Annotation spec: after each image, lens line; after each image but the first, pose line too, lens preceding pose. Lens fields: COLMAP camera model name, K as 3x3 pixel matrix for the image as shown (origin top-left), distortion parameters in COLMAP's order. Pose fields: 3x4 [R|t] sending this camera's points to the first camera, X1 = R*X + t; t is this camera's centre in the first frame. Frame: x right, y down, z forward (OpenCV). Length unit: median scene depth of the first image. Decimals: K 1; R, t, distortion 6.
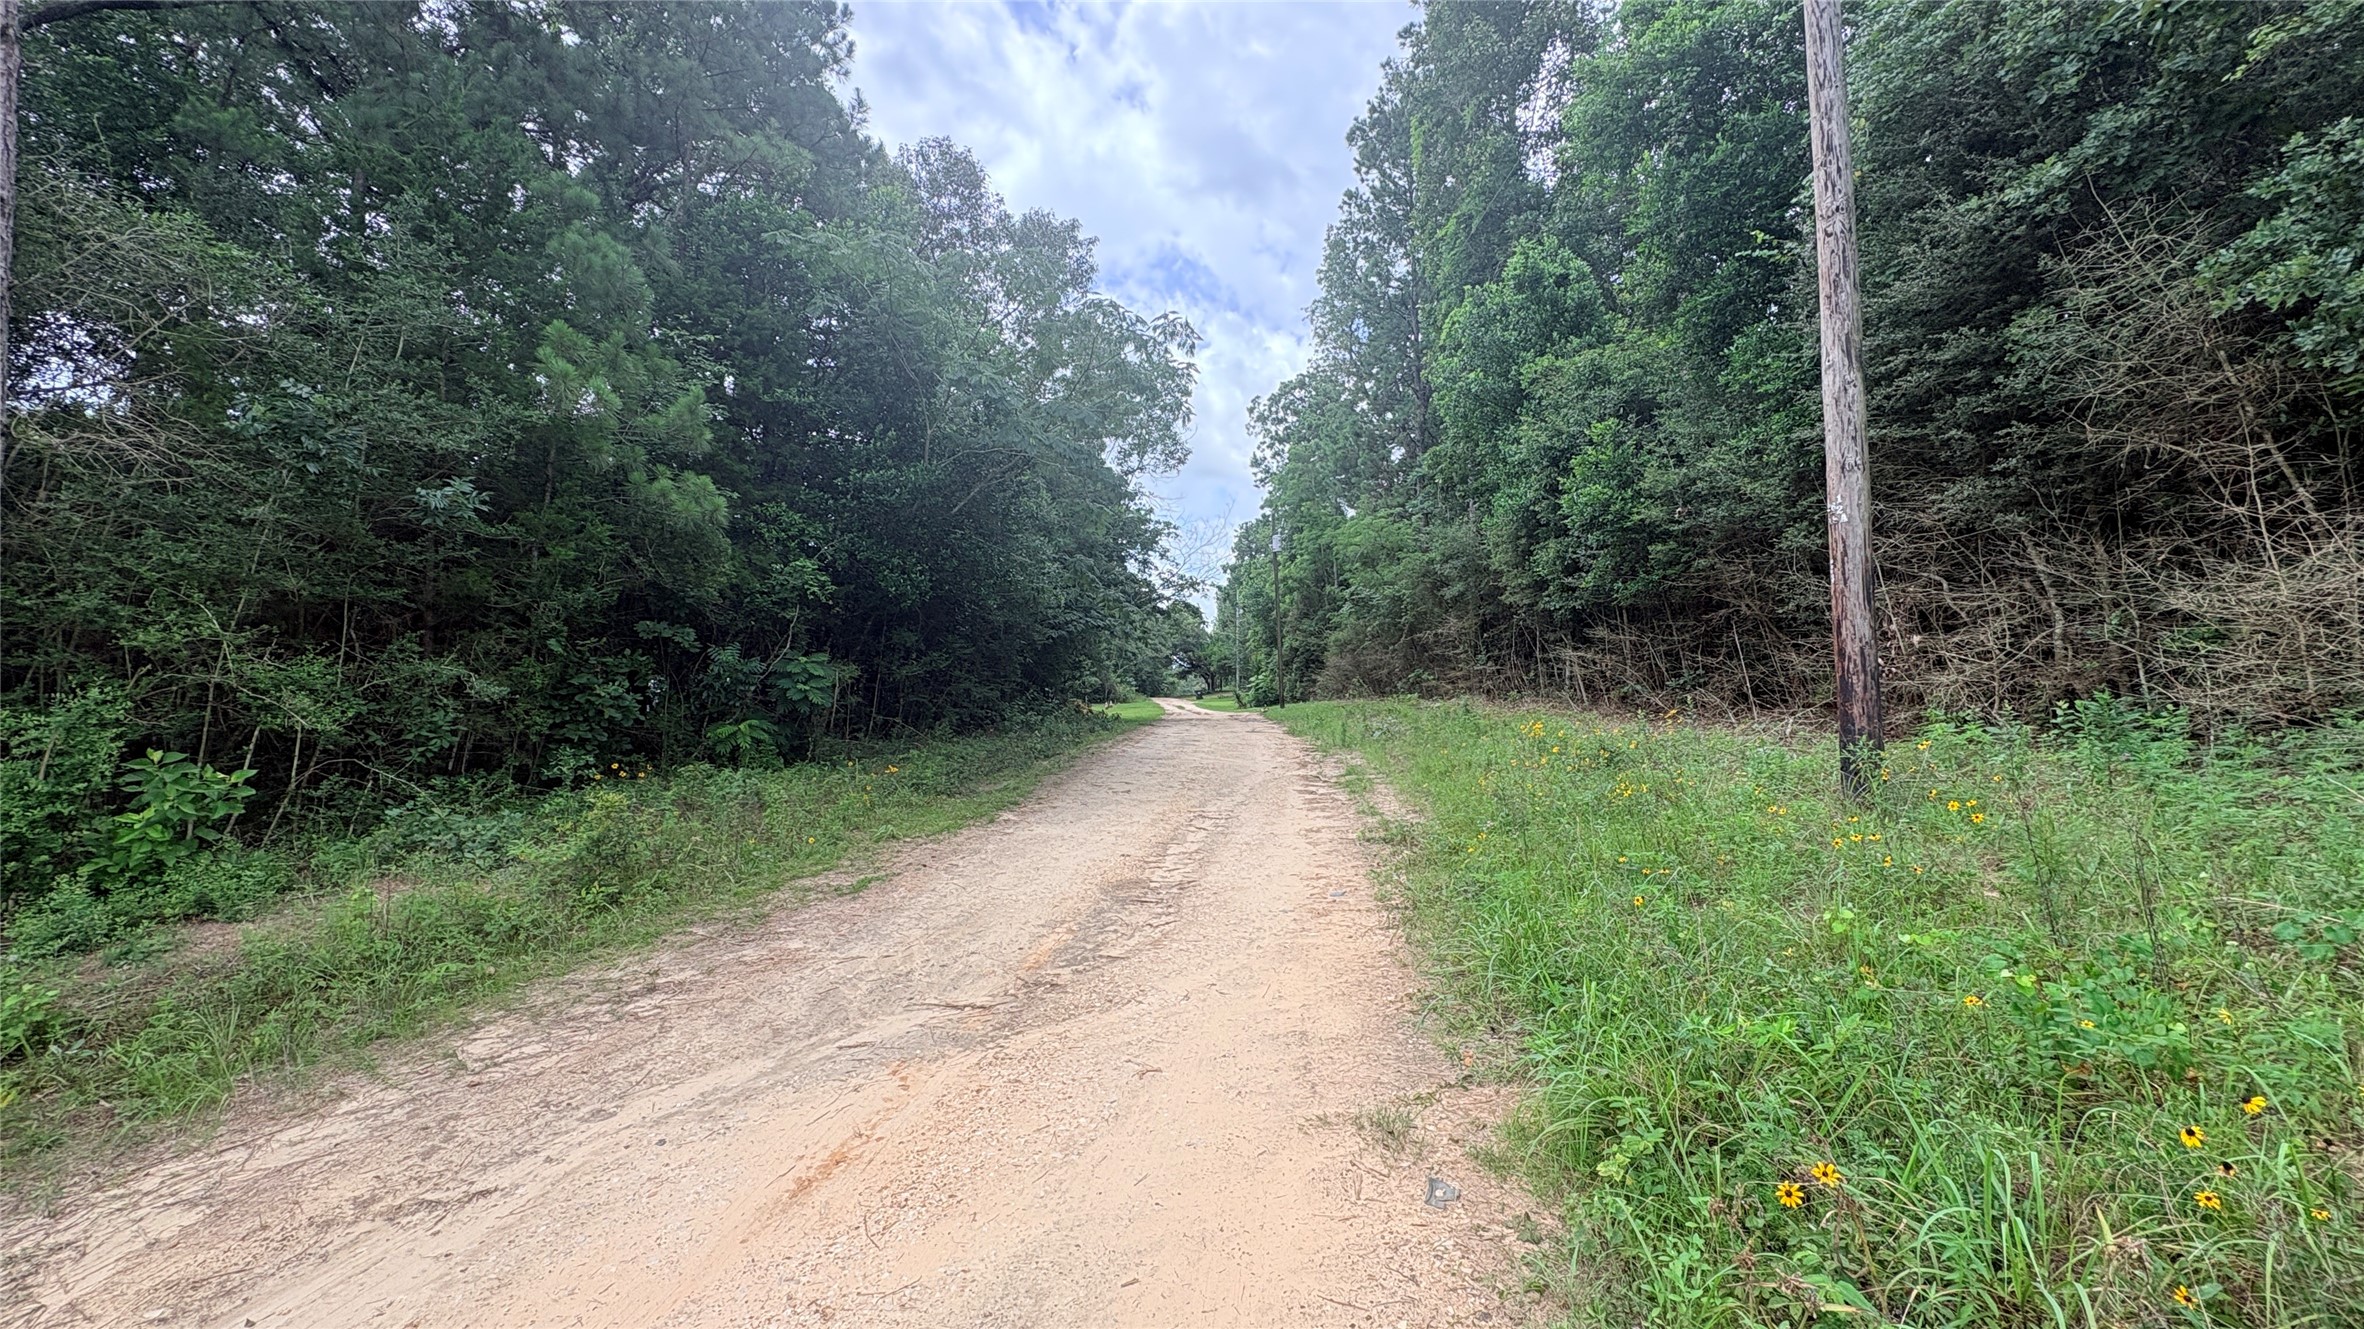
lens RADIAL K [[932.3, 0, 1179.1], [0, 932.3, 669.5], [0, 0, 1]] dist [-0.001958, 0.000061]
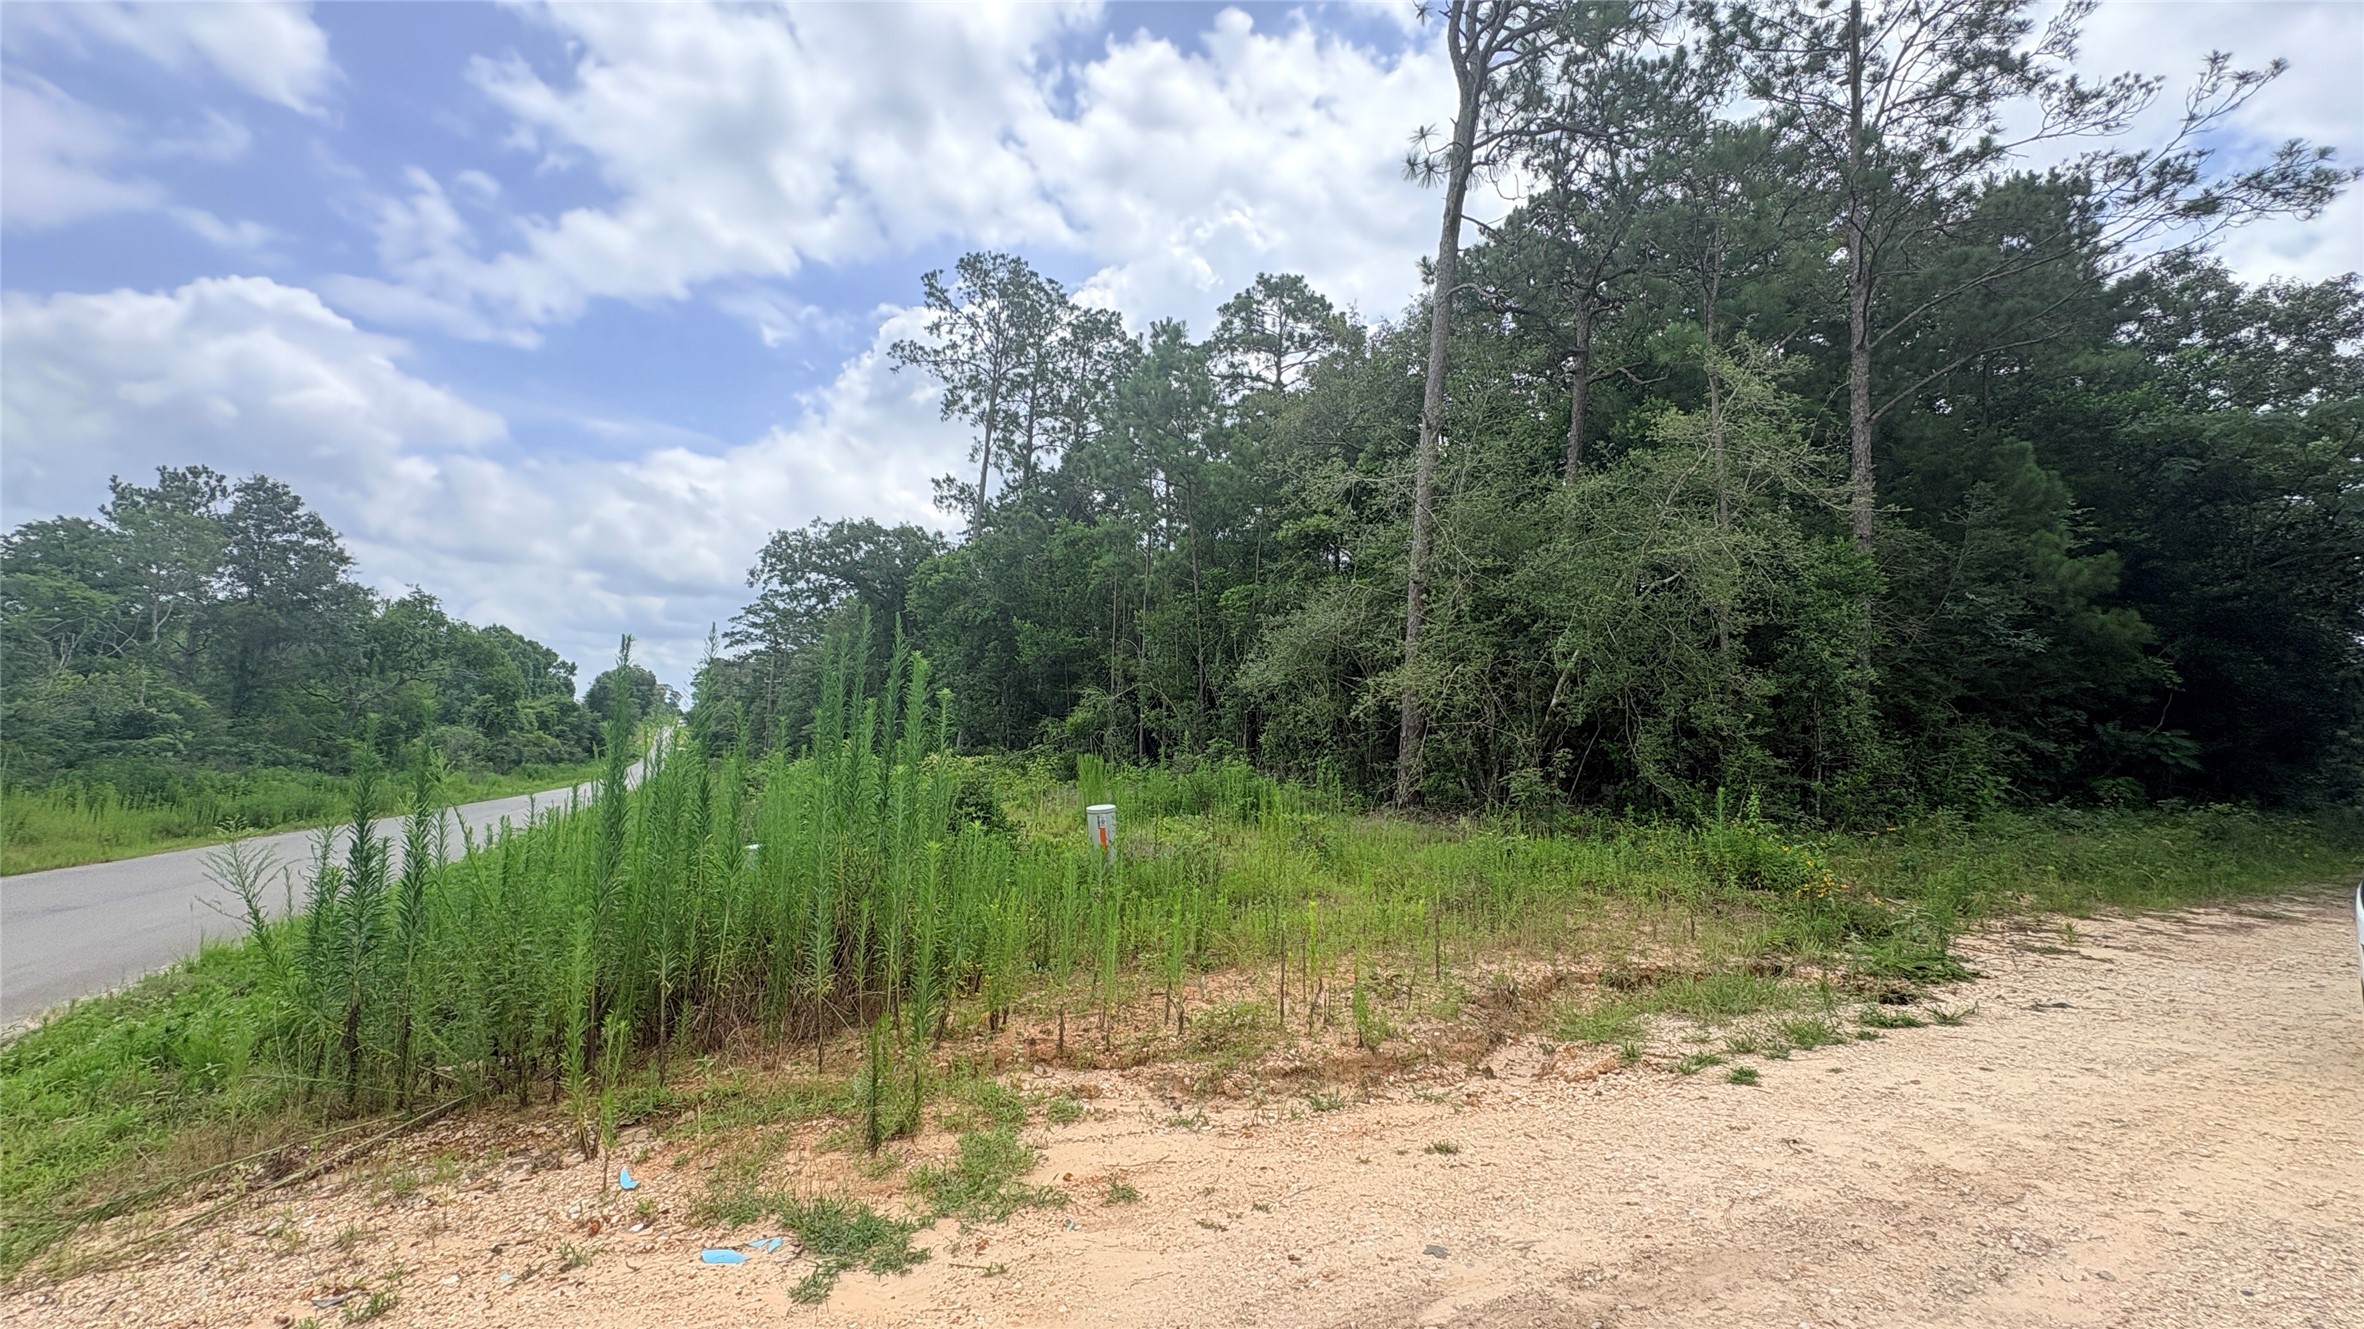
lens RADIAL K [[932.3, 0, 1178.4], [0, 932.3, 667.1], [0, 0, 1]] dist [-0.001958, 0.000061]
pose [[0.617754, -0.031060, -0.785758, -0.240215], [-0.034081, 0.997223, -0.066212, 0.031218], [0.785633, 0.067682, 0.614980, -0.967882]]
